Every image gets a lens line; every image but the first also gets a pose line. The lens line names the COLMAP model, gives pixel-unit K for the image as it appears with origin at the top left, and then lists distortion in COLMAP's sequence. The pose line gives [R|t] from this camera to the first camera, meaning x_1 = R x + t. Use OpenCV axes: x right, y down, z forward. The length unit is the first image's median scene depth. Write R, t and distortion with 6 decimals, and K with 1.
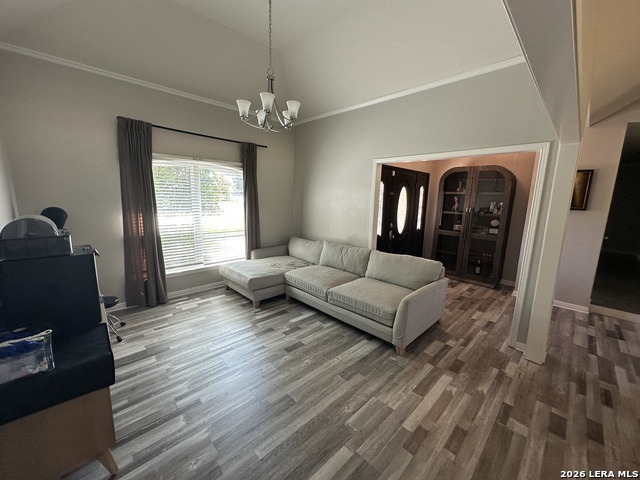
lens RADIAL K [[255.8, 0, 318.6], [0, 255.8, 238.5], [0, 0, 1]] dist [-0.000673, -0.000077]
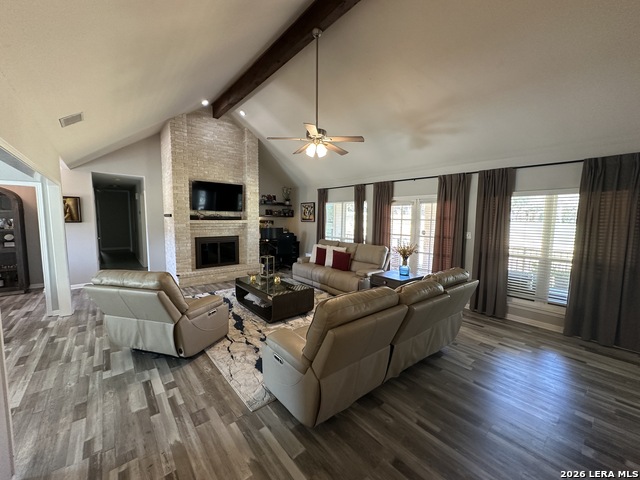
lens RADIAL K [[255.8, 0, 318.1], [0, 255.8, 240.1], [0, 0, 1]] dist [-0.000673, -0.000077]
pose [[0.071037, -0.114386, 0.990893, -0.479829], [0.162025, 0.981533, 0.101690, 0.085200], [-0.984226, 0.153326, 0.088259, -0.634413]]
